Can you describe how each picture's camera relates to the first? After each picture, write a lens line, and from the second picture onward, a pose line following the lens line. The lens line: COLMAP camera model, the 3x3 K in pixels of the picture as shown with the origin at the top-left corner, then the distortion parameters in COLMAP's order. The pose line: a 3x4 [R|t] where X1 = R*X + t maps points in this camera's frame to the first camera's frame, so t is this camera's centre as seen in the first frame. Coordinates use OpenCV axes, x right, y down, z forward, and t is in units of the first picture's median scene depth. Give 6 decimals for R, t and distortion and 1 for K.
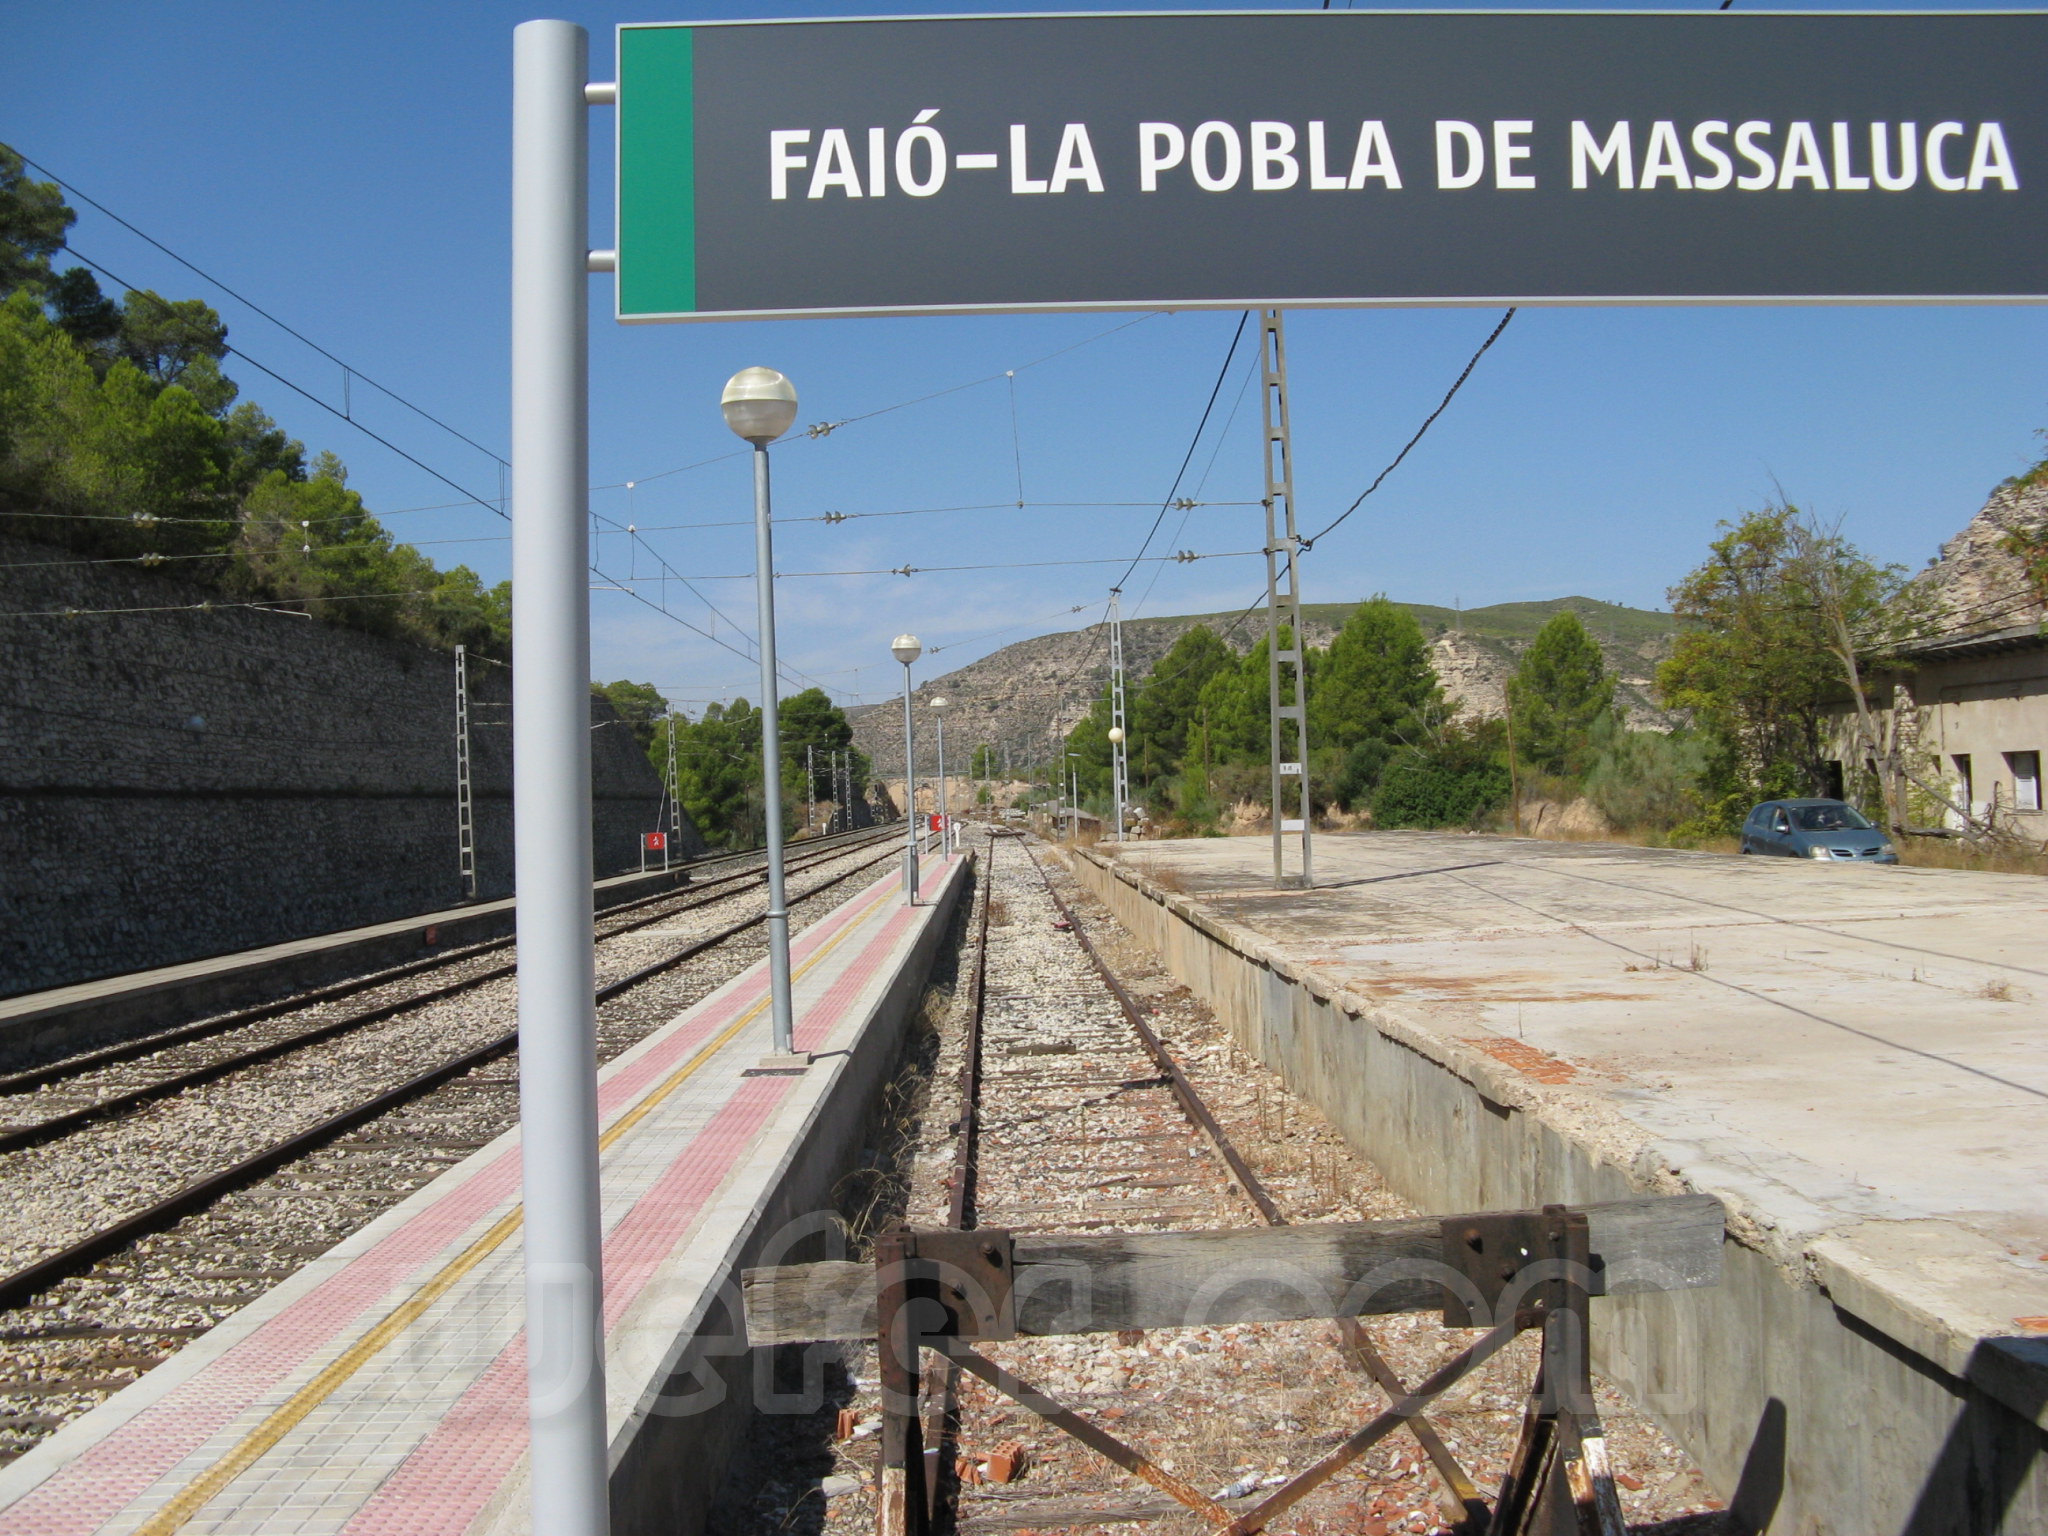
lens RADIAL K [[2099.9, 0, 1024.0], [0, 2099.9, 768.0], [0, 0, 1]] dist [-0.200028, 0.214875]
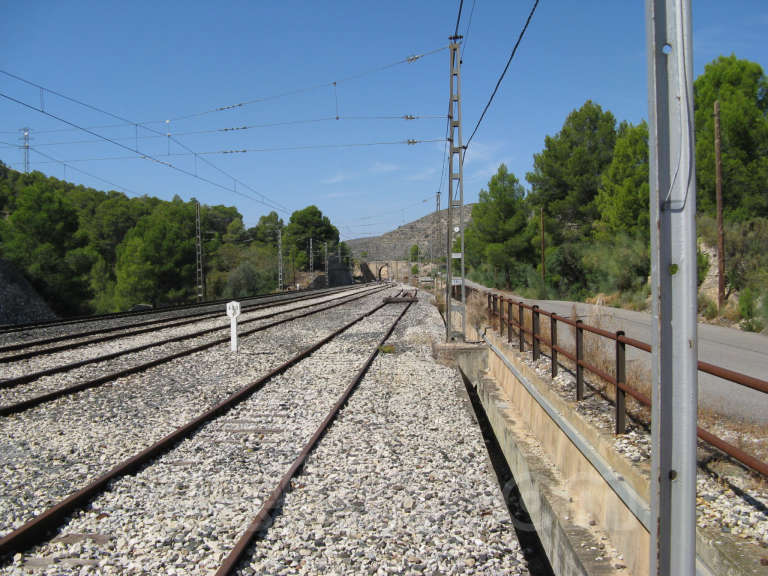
lens RADIAL K [[787.5, 0, 384.0], [0, 787.5, 288.0], [0, 0, 1]] dist [-0.200028, 0.214875]
pose [[0.997404, 0.018984, -0.069467, 0.004050], [-0.016637, 0.999276, 0.034215, 0.005203], [0.070066, -0.032970, 0.996997, 0.249690]]
